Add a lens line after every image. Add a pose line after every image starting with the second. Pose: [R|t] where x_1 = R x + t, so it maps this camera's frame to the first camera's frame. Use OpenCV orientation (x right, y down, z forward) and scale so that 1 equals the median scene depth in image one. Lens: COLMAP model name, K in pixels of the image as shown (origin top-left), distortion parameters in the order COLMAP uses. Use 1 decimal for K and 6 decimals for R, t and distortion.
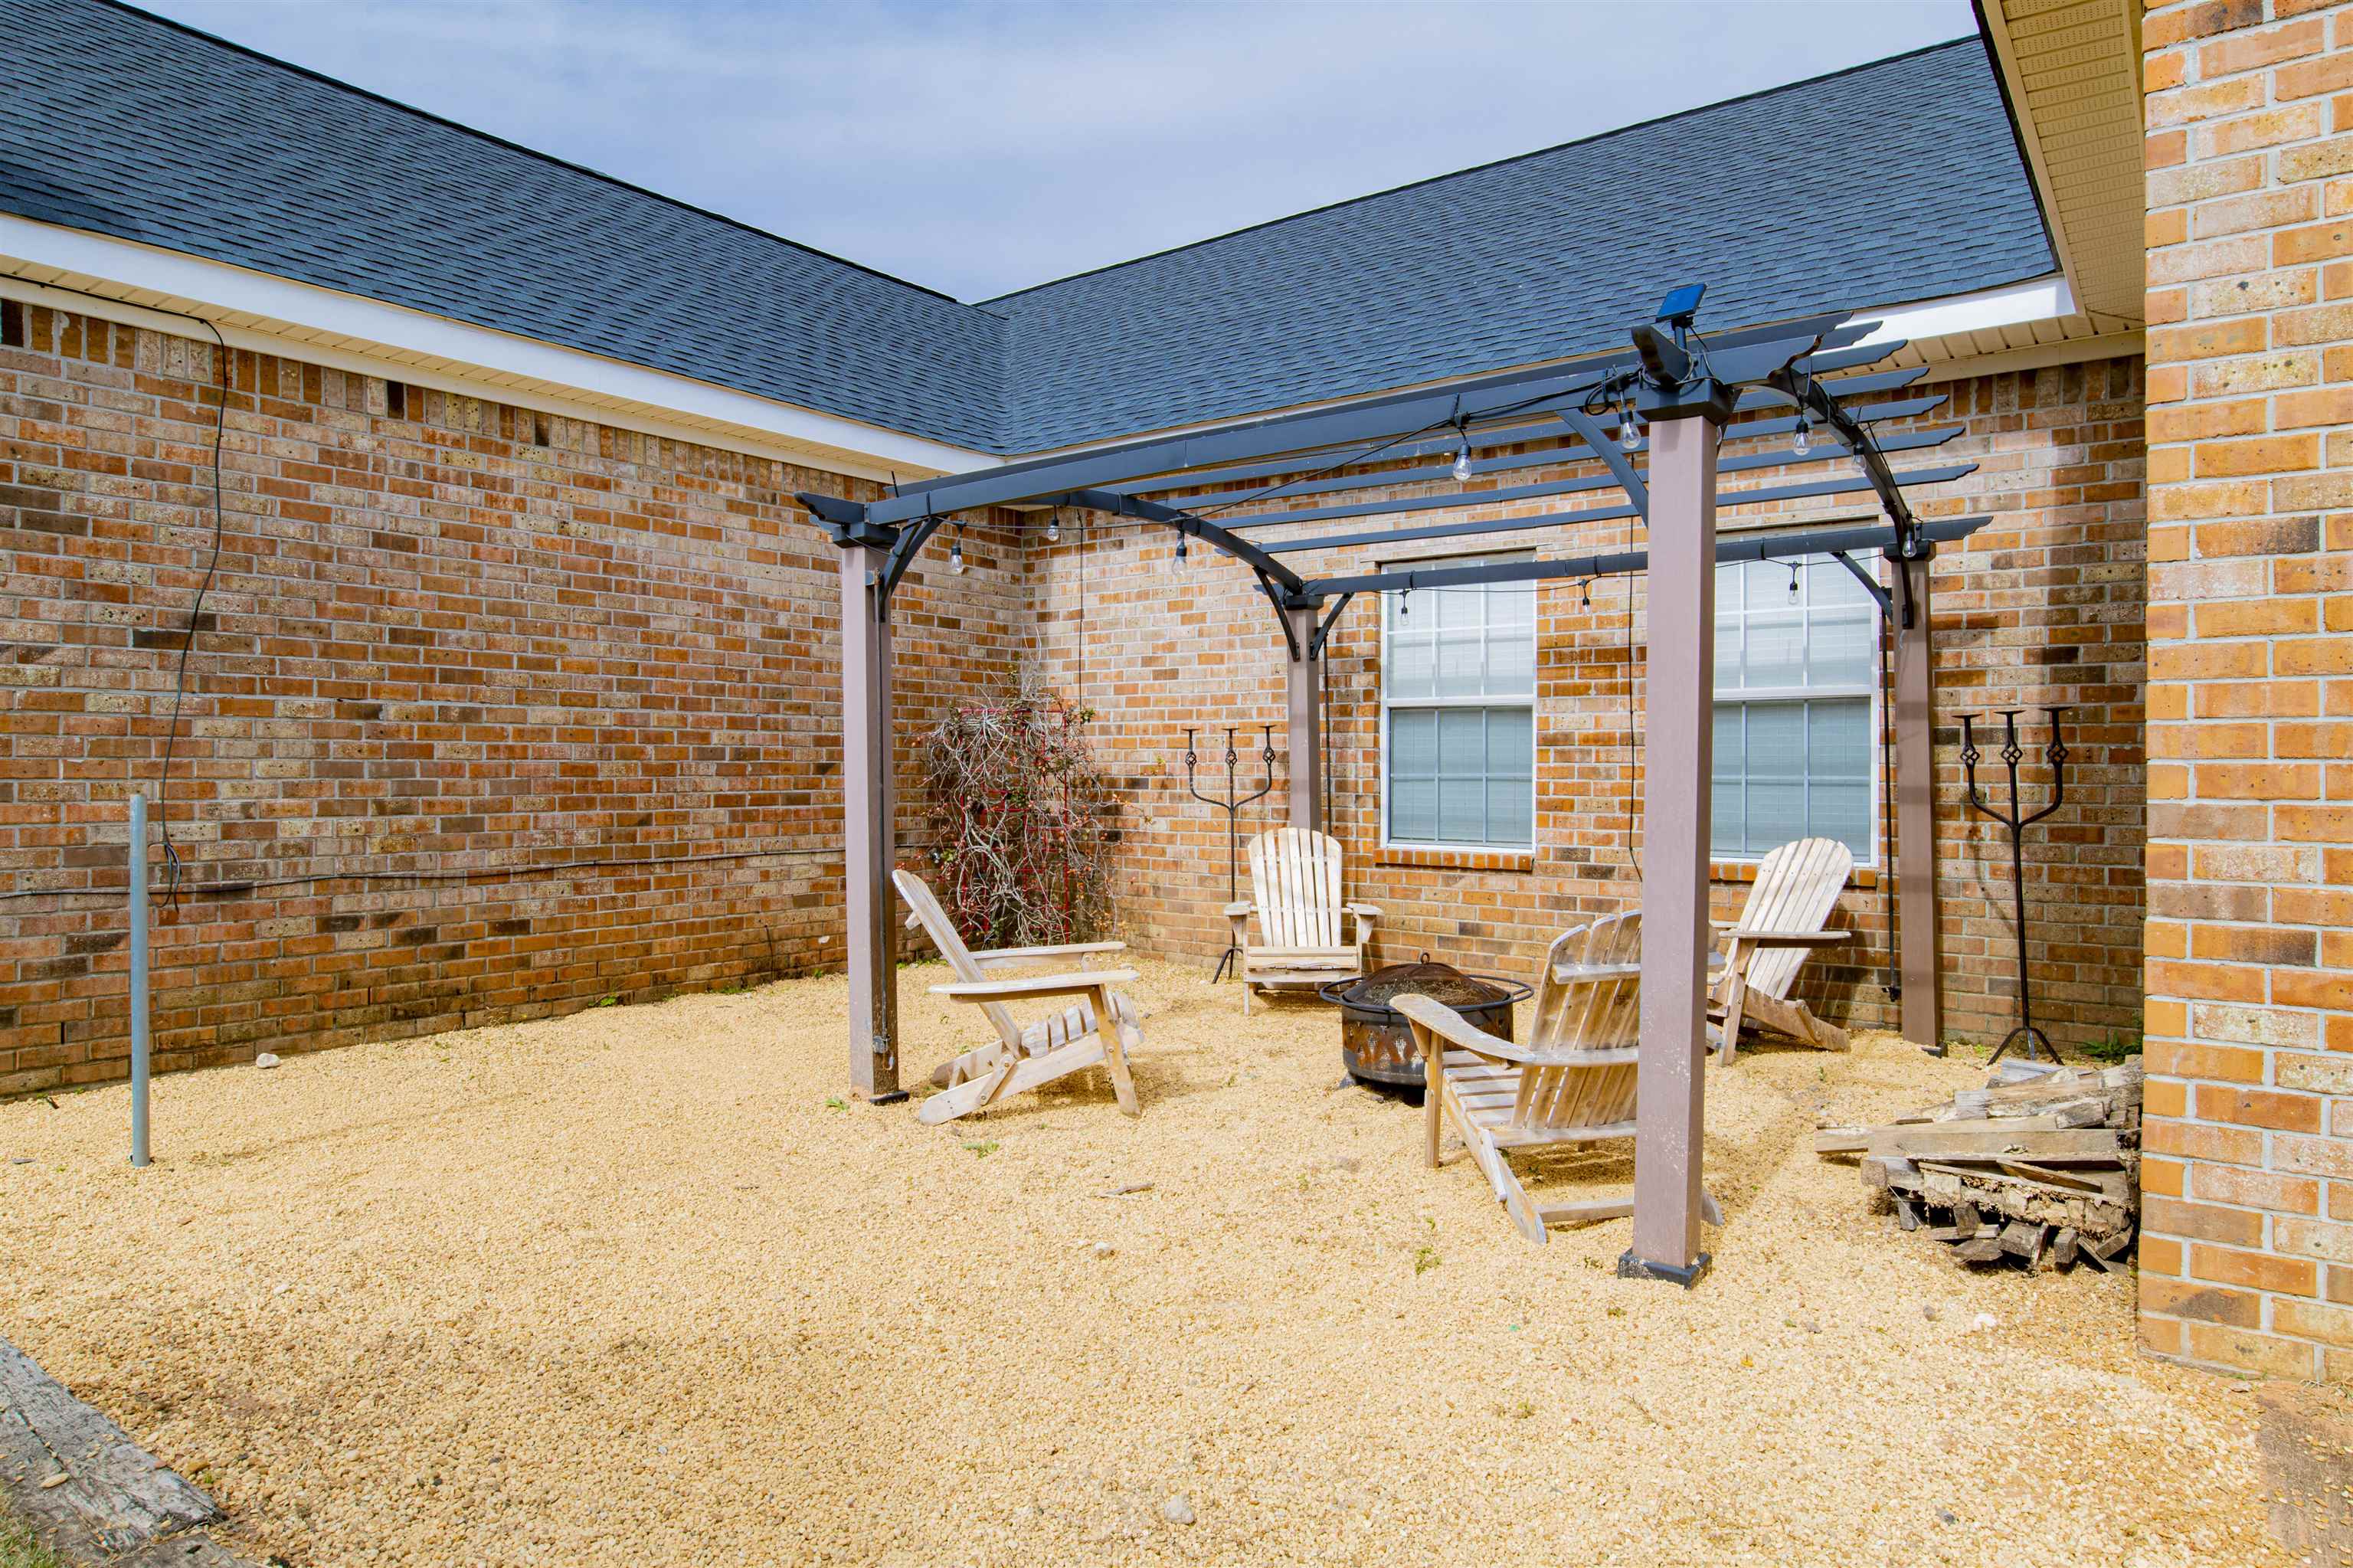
lens RADIAL K [[1405.2, 0, 1172.9], [0, 1405.2, 785.0], [0, 0, 1]] dist [-0.051860, 0.022469]
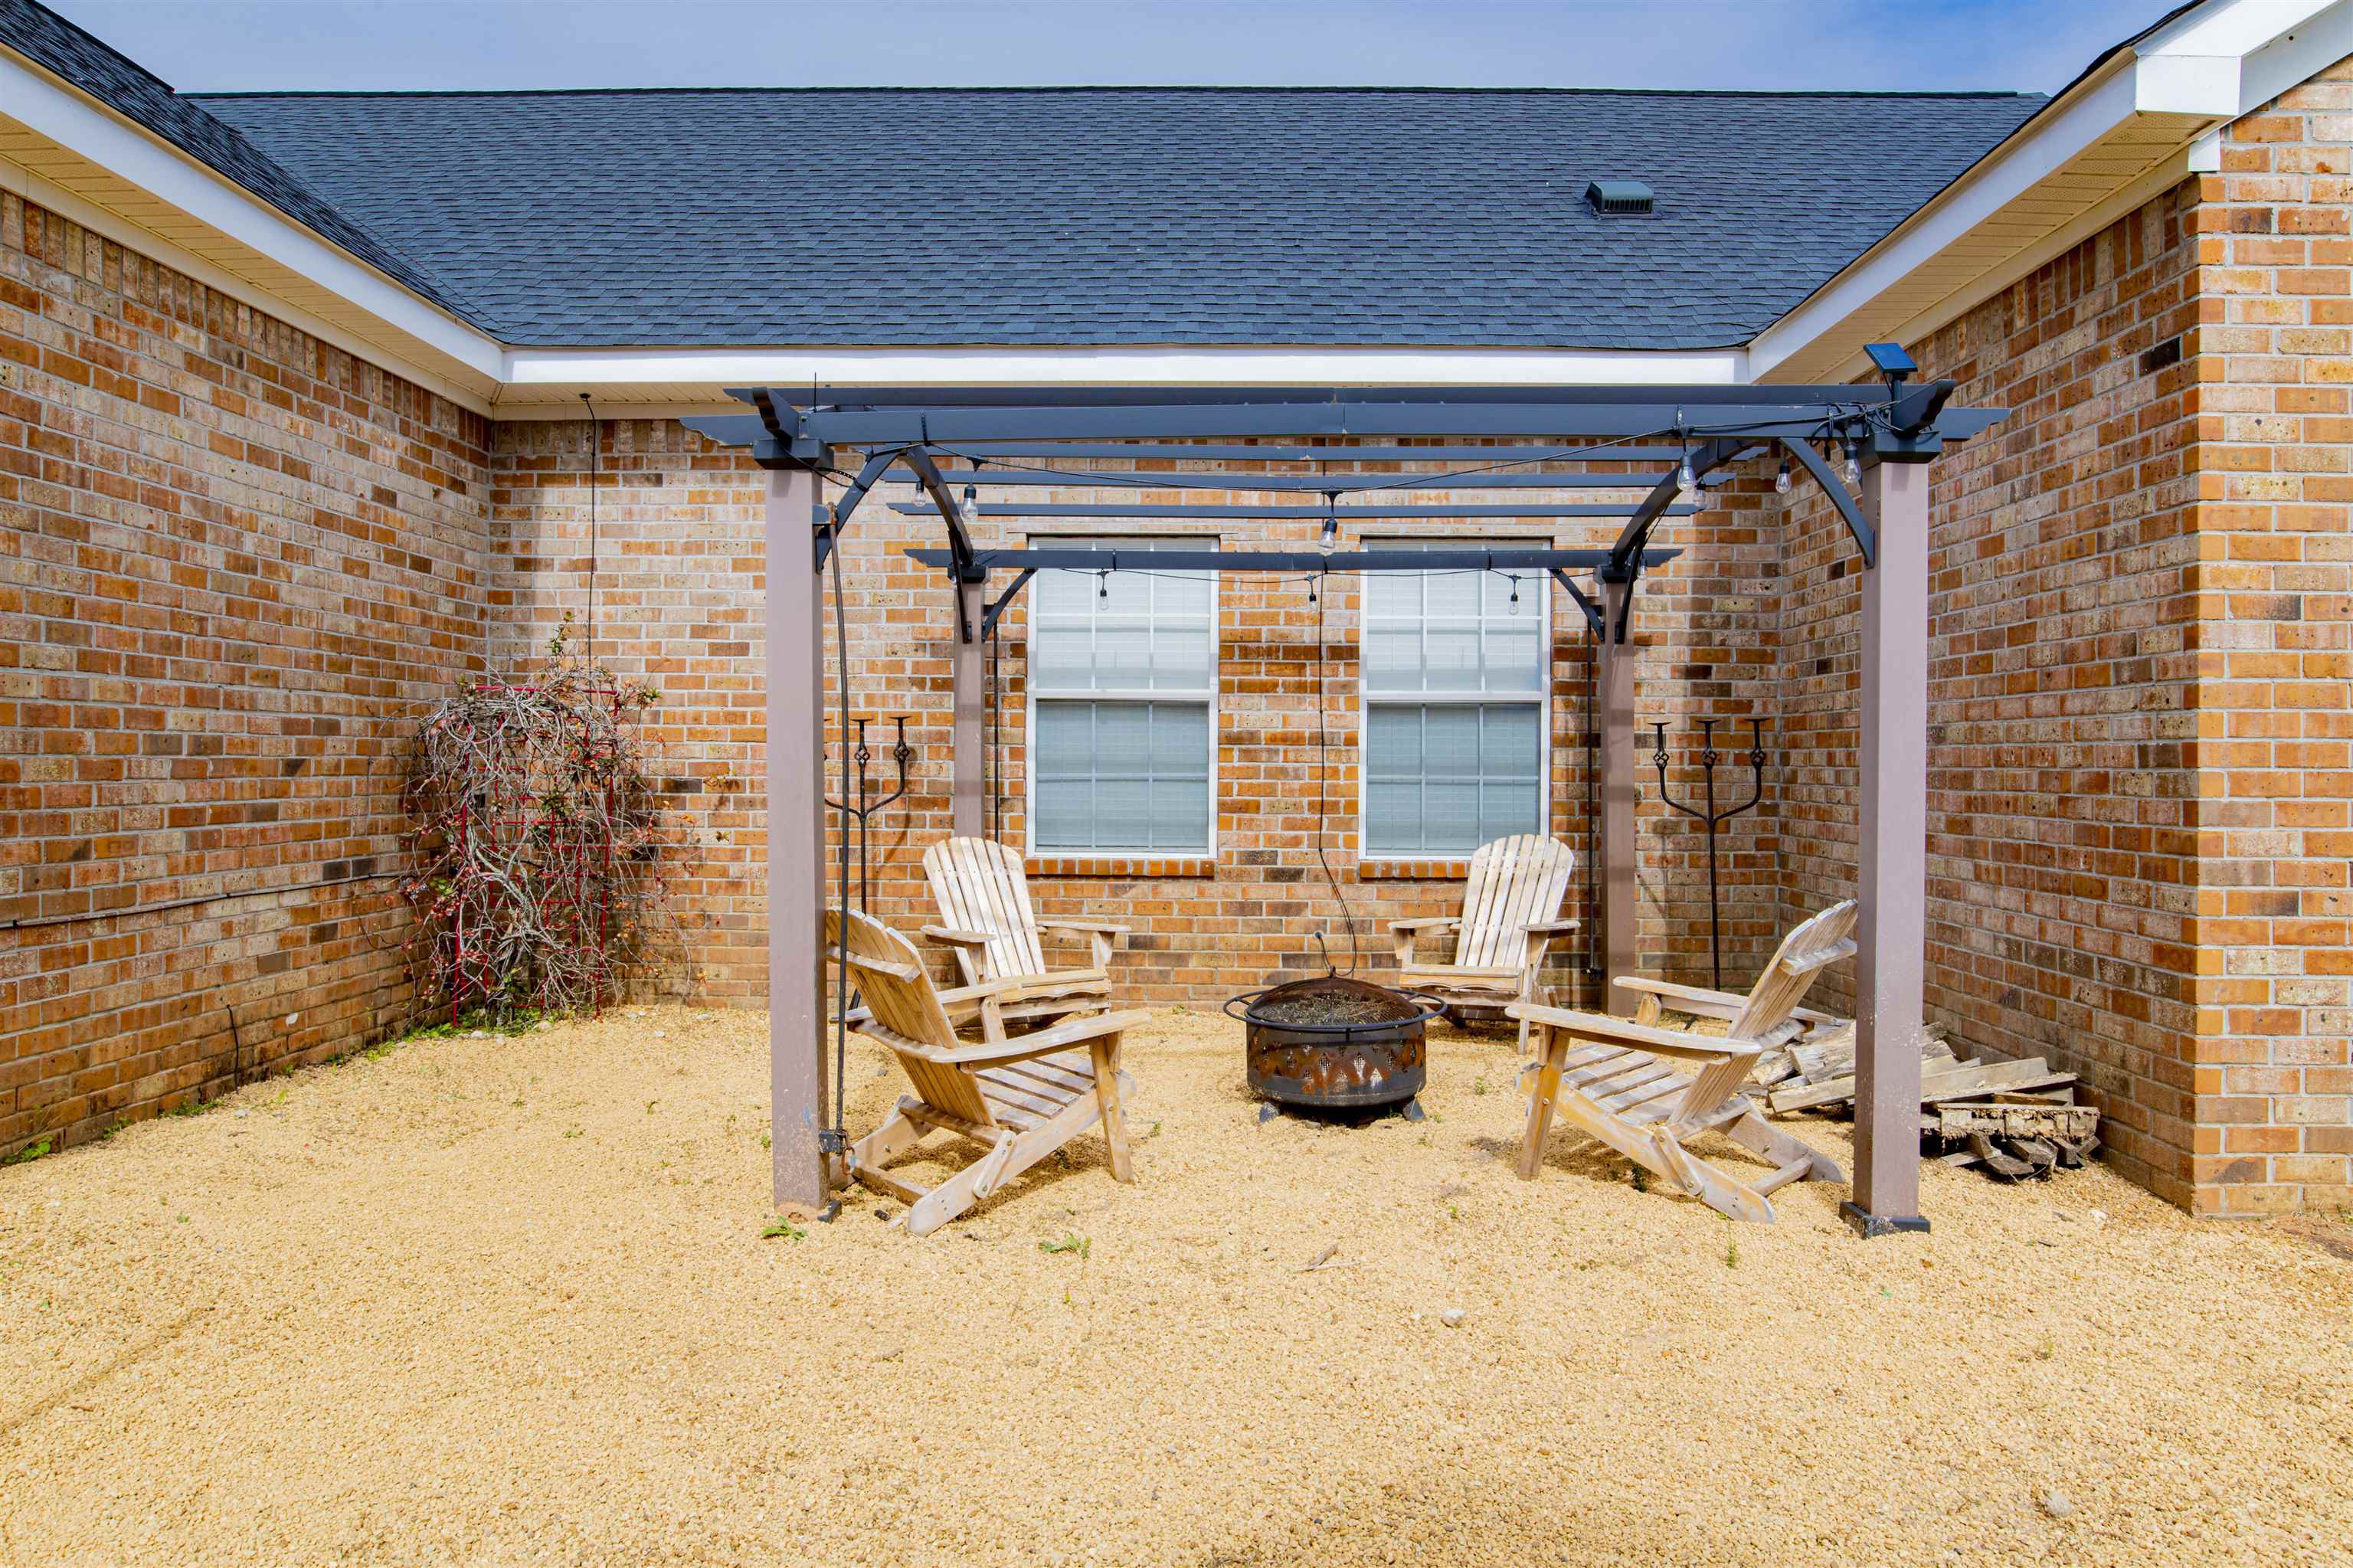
lens RADIAL K [[1577.8, 0, 1190.9], [0, 1577.8, 781.8], [0, 0, 1]] dist [-0.040887, 0.018949]
pose [[0.804801, -0.004706, 0.593526, -0.390331], [0.004328, 0.999989, 0.002060, -0.004980], [-0.593529, 0.000911, 0.804812, 0.150142]]
